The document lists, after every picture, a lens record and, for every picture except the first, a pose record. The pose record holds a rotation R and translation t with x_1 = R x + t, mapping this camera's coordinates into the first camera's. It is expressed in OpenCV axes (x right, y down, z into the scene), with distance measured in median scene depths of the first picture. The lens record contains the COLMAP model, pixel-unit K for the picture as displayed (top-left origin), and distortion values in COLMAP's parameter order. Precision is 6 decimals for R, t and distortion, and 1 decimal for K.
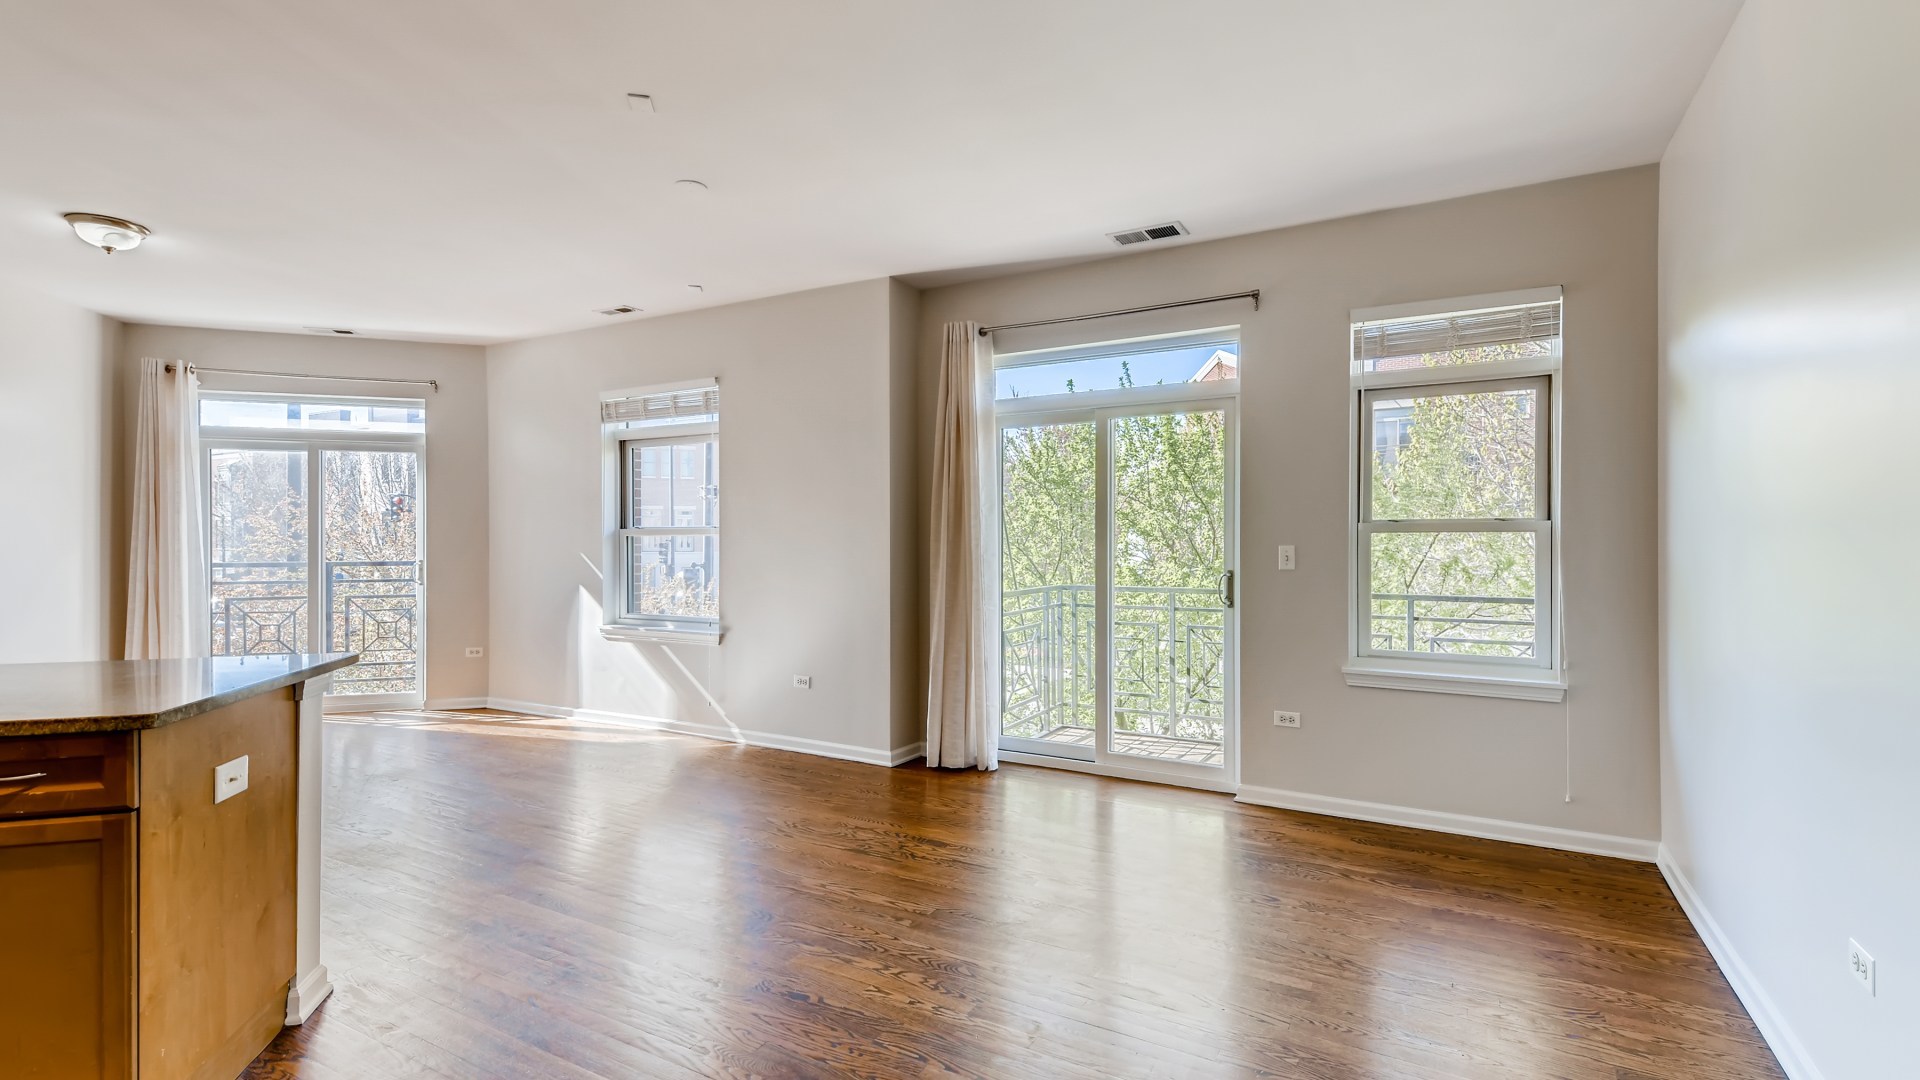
lens RADIAL K [[854.2, 0, 961.0], [0, 854.2, 548.4], [0, 0, 1]] dist [0.012907, -0.001366]
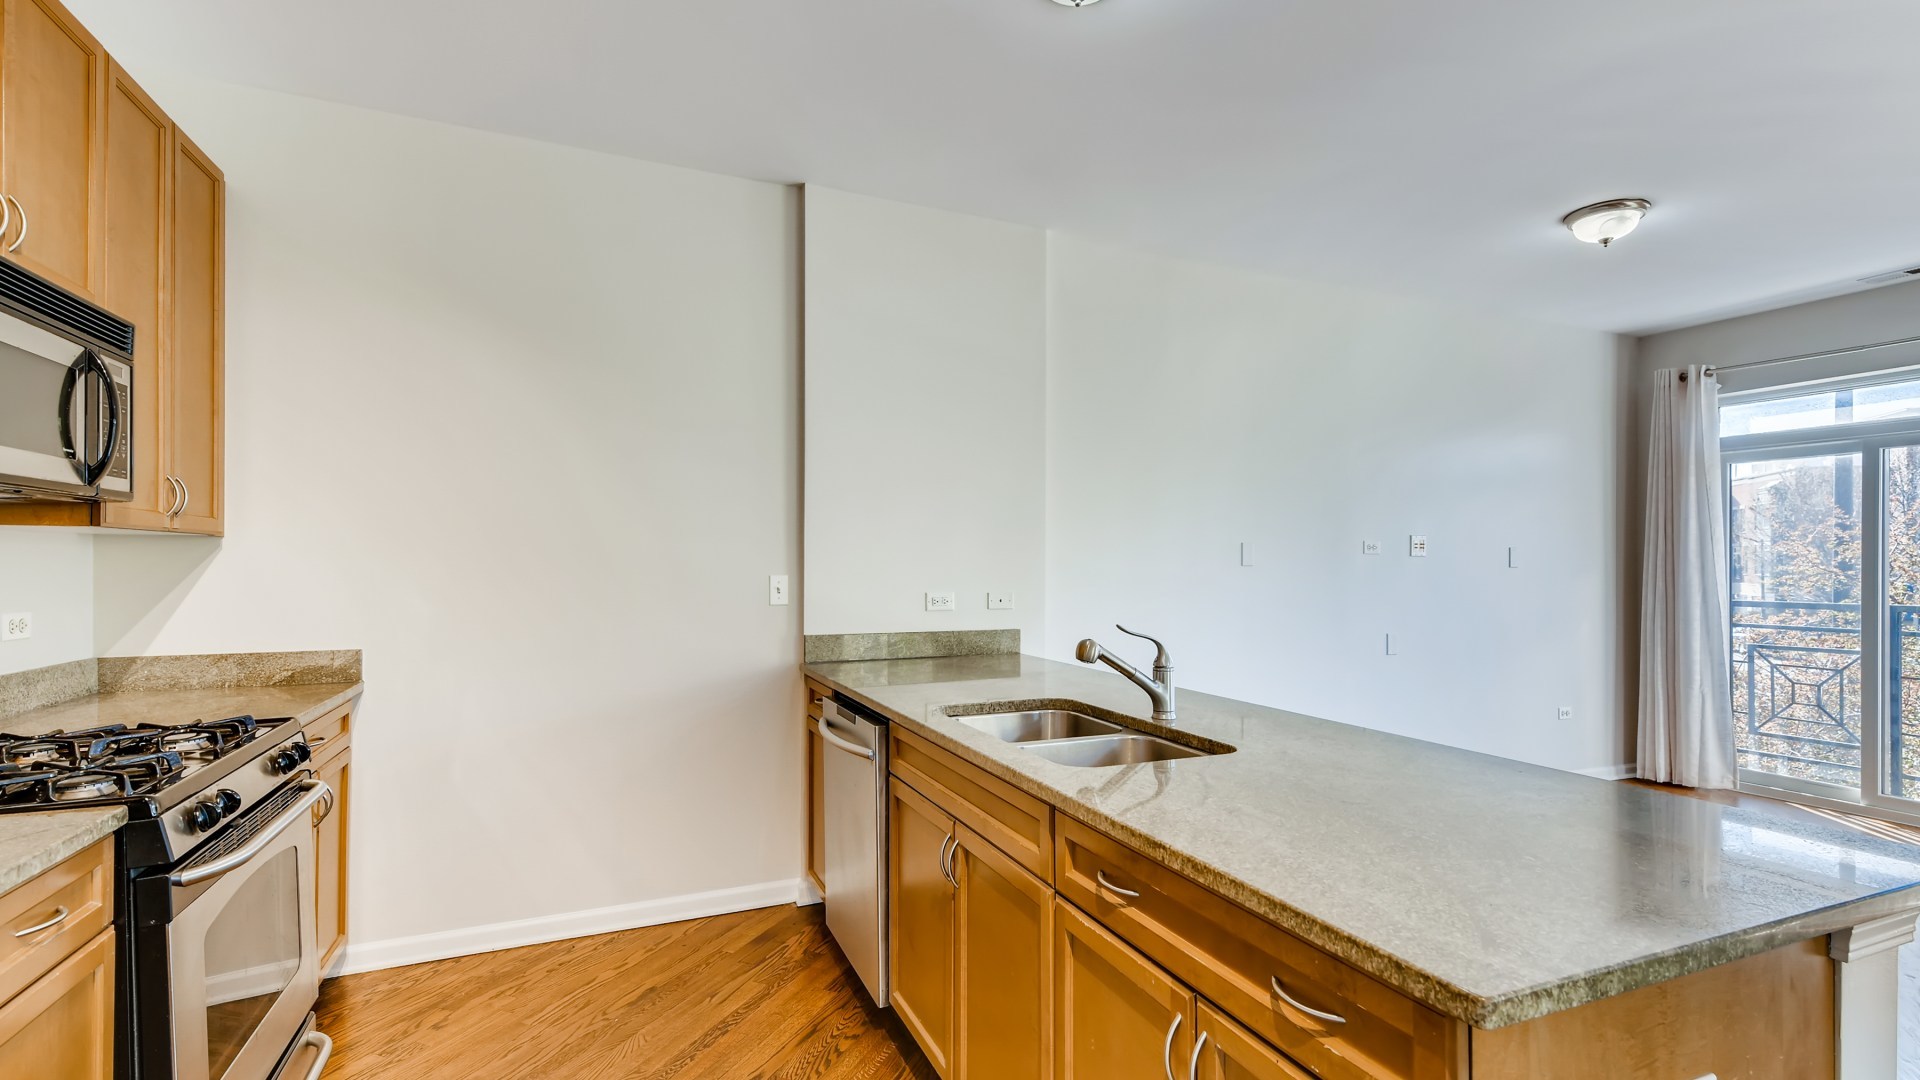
lens RADIAL K [[872.3, 0, 975.7], [0, 872.3, 561.7], [0, 0, 1]] dist [0.034138, -0.009733]
pose [[0.139917, -0.000868, -0.990163, -0.133538], [-0.013712, 0.999902, -0.002814, -0.009960], [0.990068, 0.013971, 0.139891, 0.175333]]
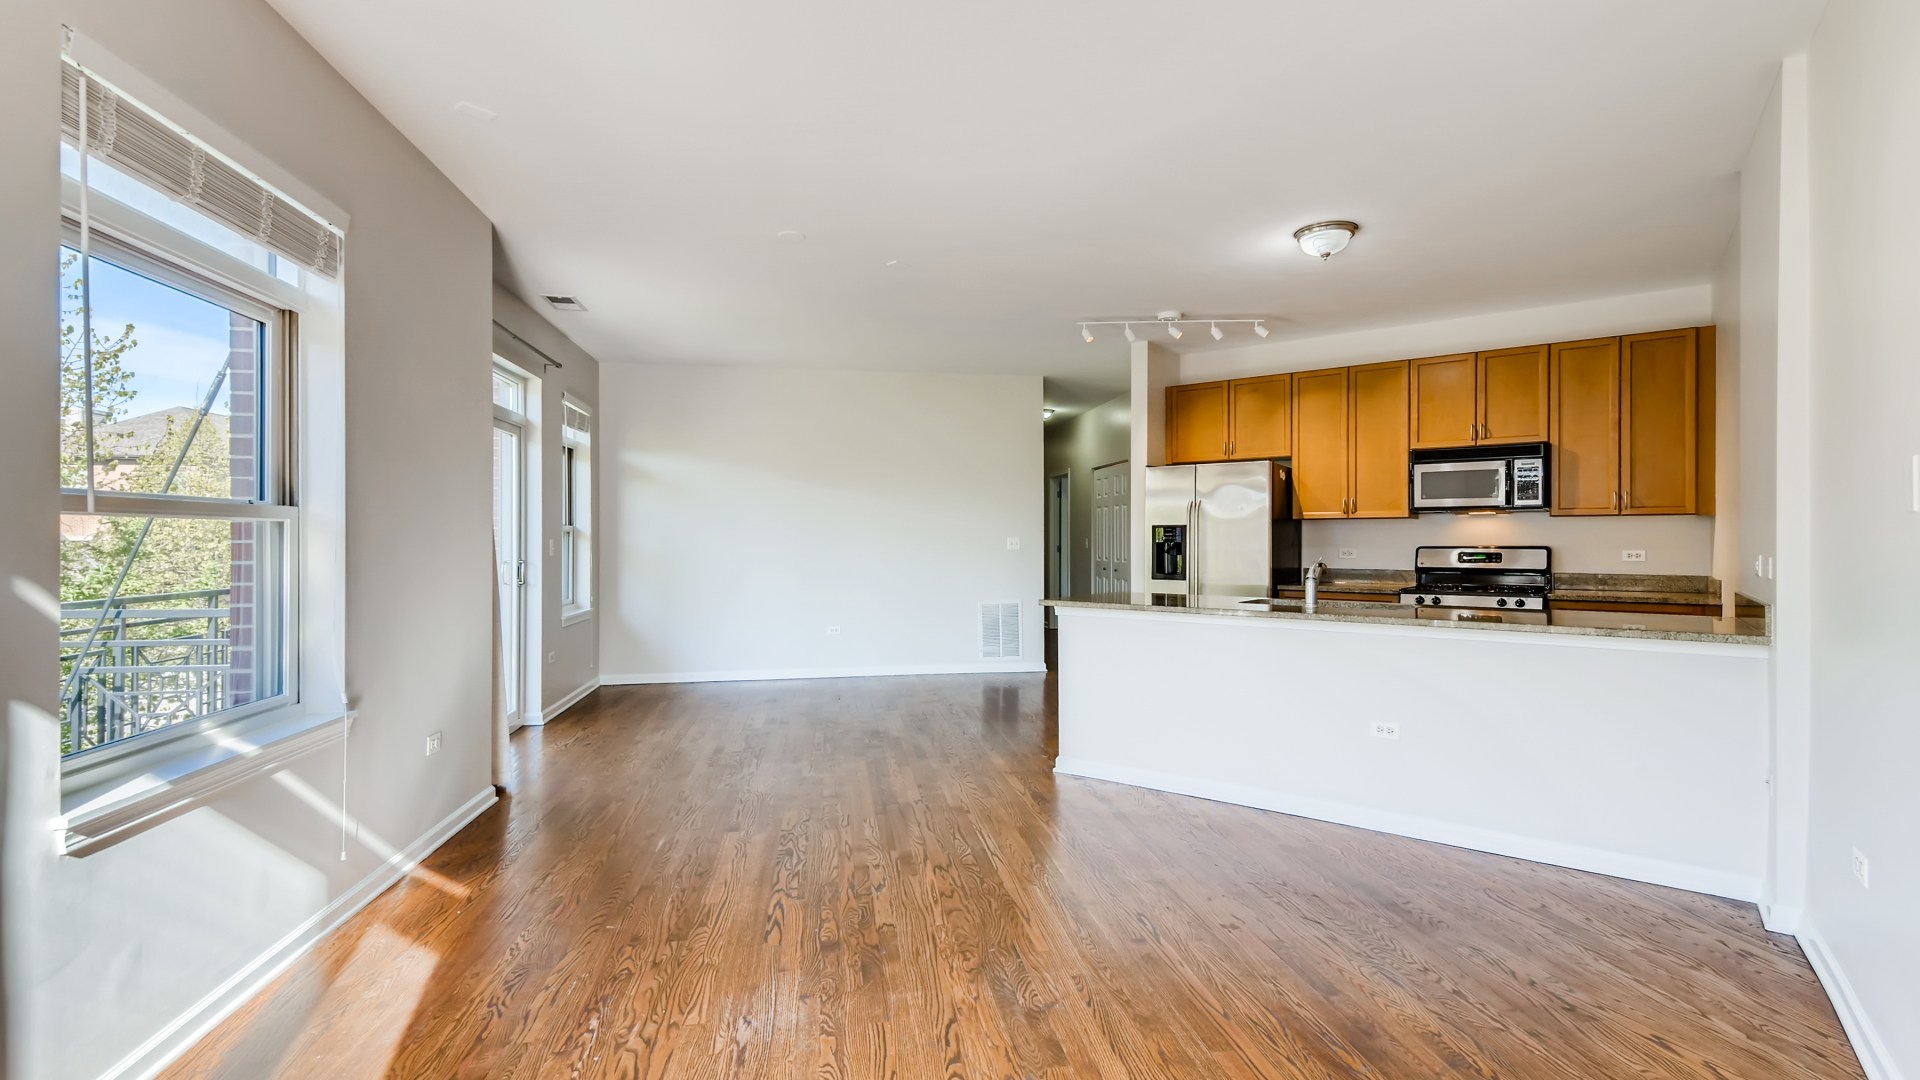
lens RADIAL K [[872.3, 0, 983.4], [0, 872.3, 531.4], [0, 0, 1]] dist [0.034138, -0.009733]
pose [[-0.645121, 0.005554, 0.764061, -0.835433], [0.006902, 0.999975, -0.001441, -0.006875], [-0.764050, 0.004344, -0.645143, 0.935536]]
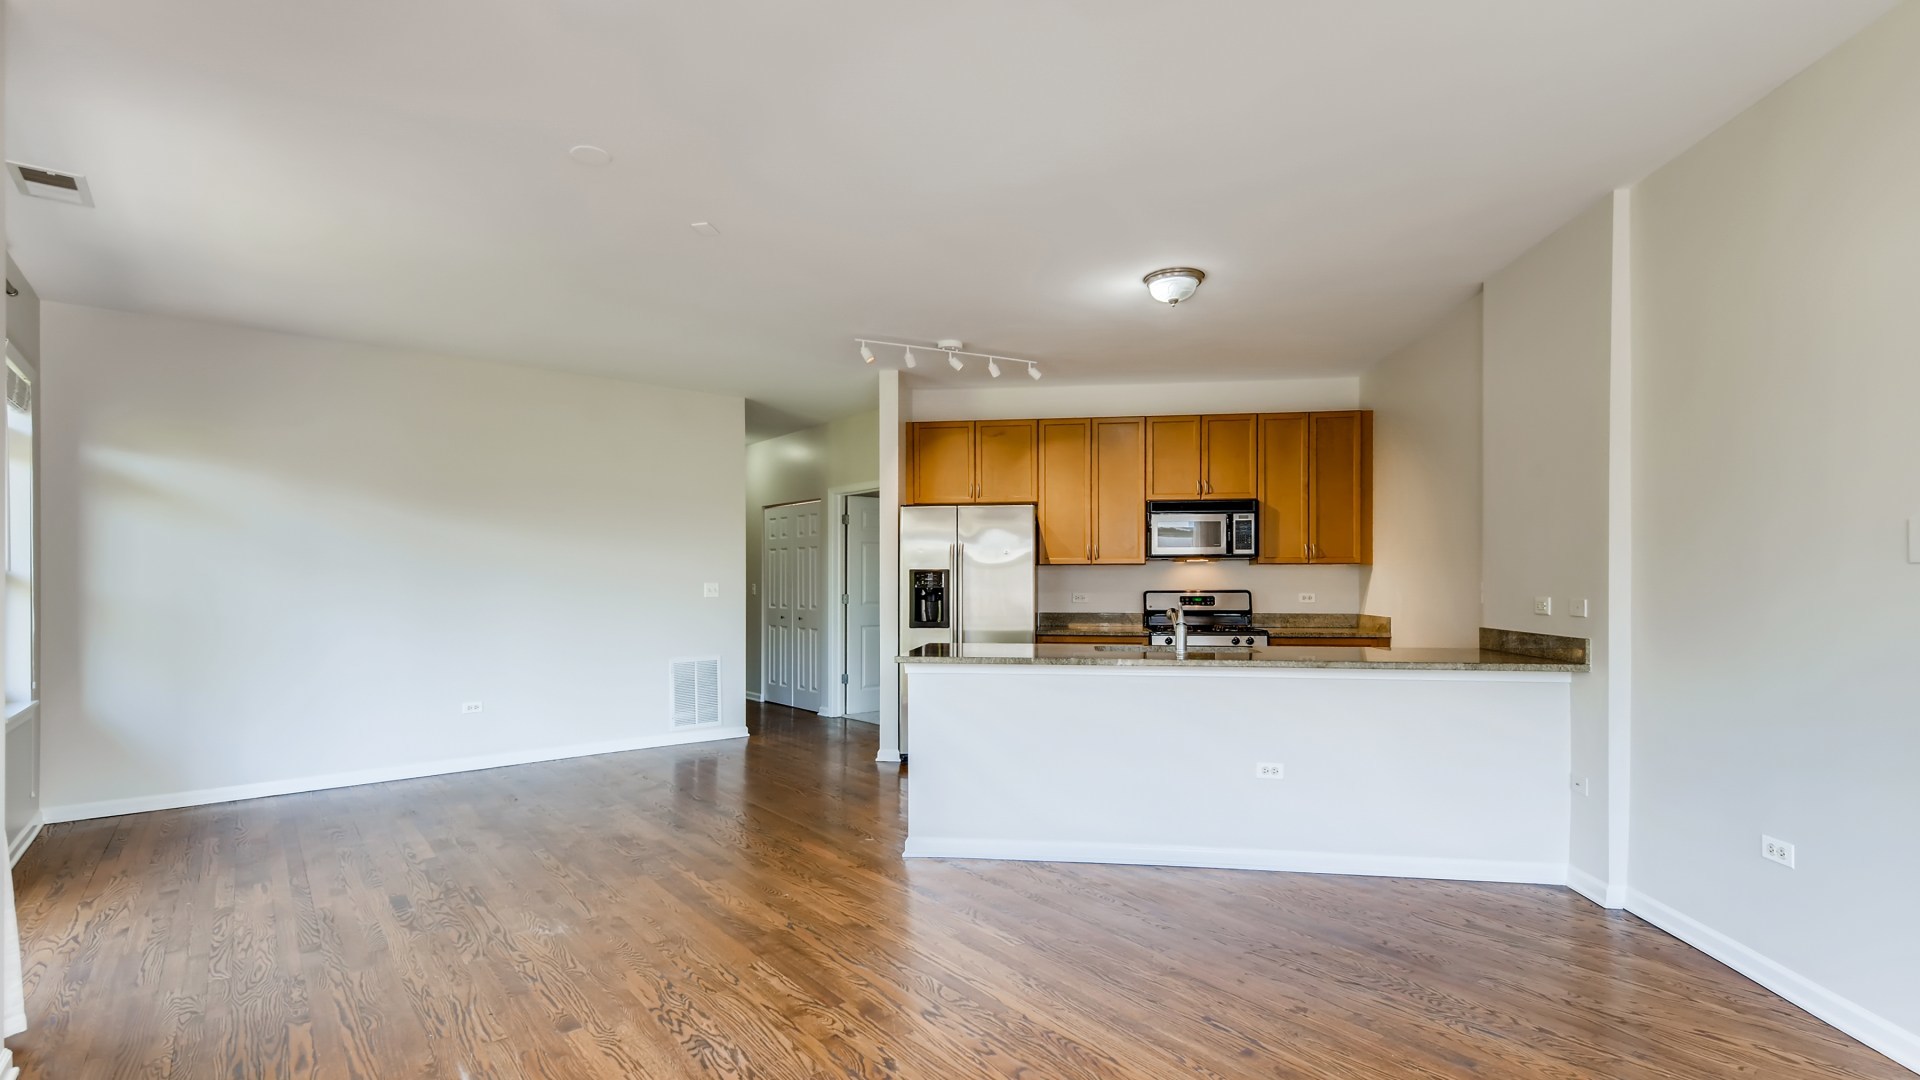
lens RADIAL K [[872.3, 0, 977.5], [0, 872.3, 577.5], [0, 0, 1]] dist [0.034138, -0.009733]
pose [[-0.935050, 0.002703, 0.354506, -0.571227], [0.004116, 0.999986, 0.003232, -0.008654], [-0.354492, 0.004481, -0.935048, 0.988198]]
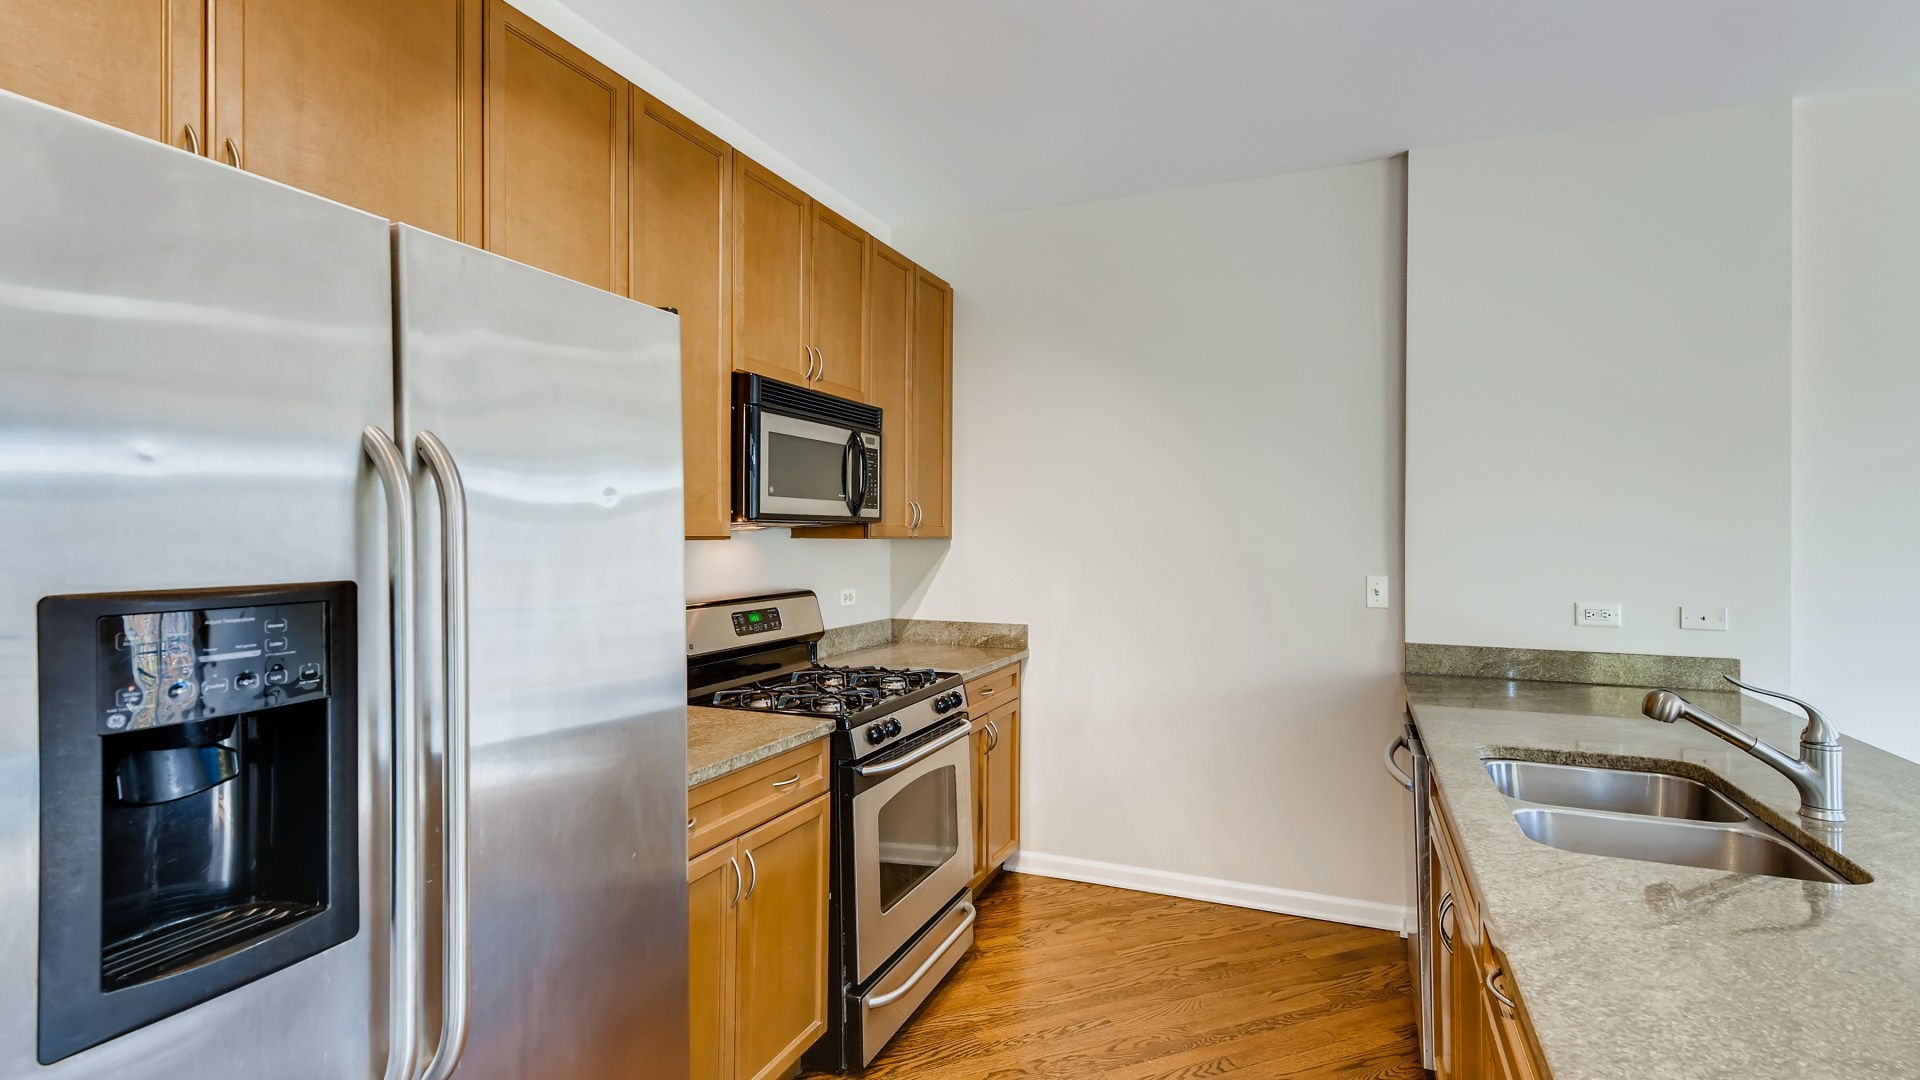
lens RADIAL K [[907.0, 0, 961.7], [0, 907.0, 531.7], [0, 0, 1]] dist [0.031788, -0.008927]
pose [[-0.608065, -0.005160, -0.793871, -0.118628], [-0.013686, 0.999898, 0.003983, -0.026613], [0.793770, 0.013287, -0.608073, 0.264947]]
